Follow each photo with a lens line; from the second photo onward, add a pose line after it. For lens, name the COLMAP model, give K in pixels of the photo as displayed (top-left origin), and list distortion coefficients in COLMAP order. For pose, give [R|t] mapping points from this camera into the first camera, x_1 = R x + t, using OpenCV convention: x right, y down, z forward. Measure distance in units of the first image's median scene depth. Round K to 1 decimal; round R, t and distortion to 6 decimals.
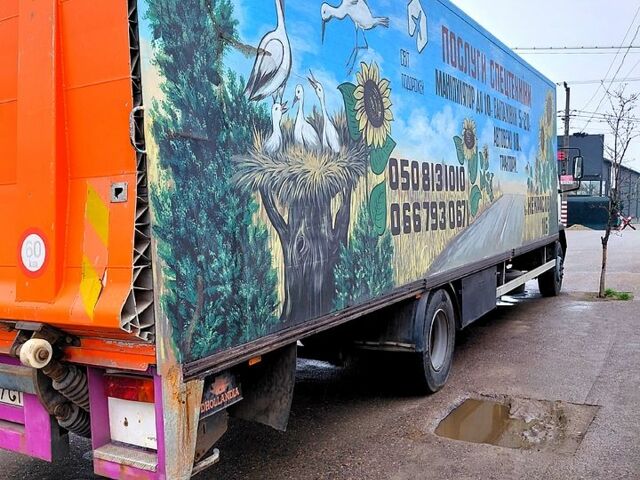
lens RADIAL K [[637.7, 0, 320.1], [0, 637.7, 240.1], [0, 0, 1]] dist [0.010642, 0.000000]
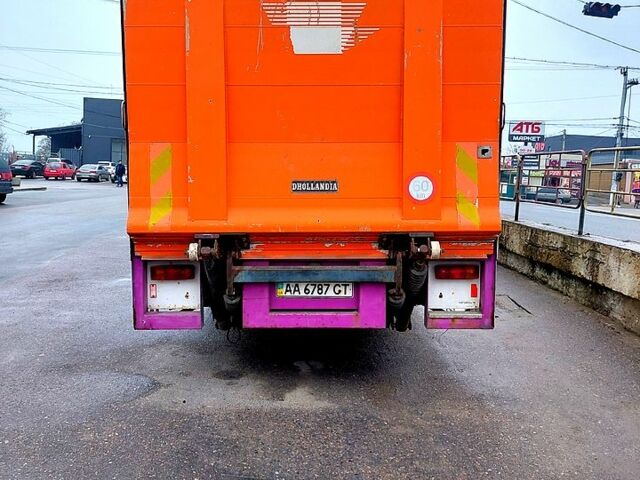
lens RADIAL K [[637.7, 0, 320.1], [0, 637.7, 239.4], [0, 0, 1]] dist [0.010642, 0.000000]
pose [[0.868420, -0.035667, 0.494545, -1.219749], [-0.007177, 0.996401, 0.084463, 0.012178], [-0.495778, -0.076898, 0.865038, -0.195433]]
